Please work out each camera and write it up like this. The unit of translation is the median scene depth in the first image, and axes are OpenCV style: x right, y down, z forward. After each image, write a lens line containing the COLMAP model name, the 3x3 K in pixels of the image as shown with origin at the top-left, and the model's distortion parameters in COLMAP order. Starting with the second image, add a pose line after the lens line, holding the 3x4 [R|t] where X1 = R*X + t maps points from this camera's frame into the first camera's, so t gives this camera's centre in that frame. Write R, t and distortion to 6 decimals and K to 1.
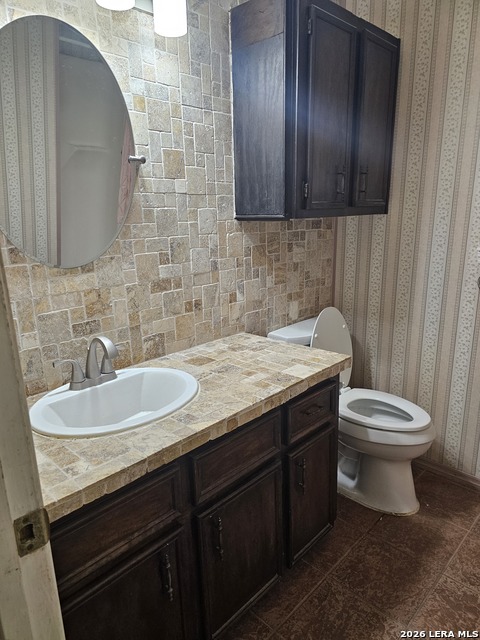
lens RADIAL K [[429.2, 0, 234.0], [0, 429.2, 321.9], [0, 0, 1]] dist [0.059088, -0.042219]
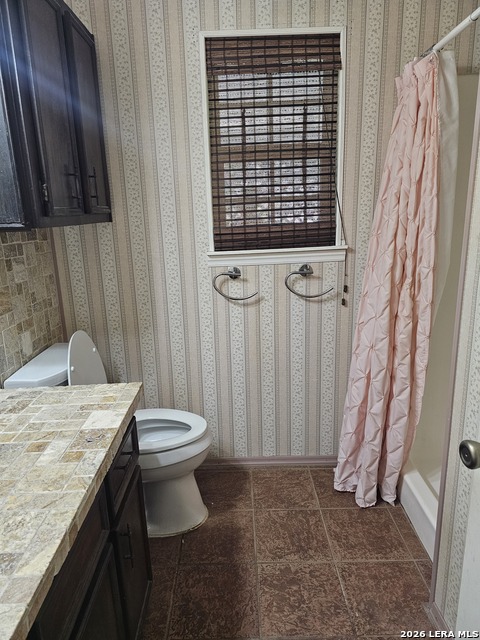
lens RADIAL K [[429.2, 0, 237.6], [0, 429.2, 314.5], [0, 0, 1]] dist [0.059088, -0.042219]
pose [[0.710196, -0.162292, 0.685043, -0.140056], [0.184004, 0.982032, 0.041891, -0.047785], [-0.679533, 0.096300, 0.727298, 0.178993]]
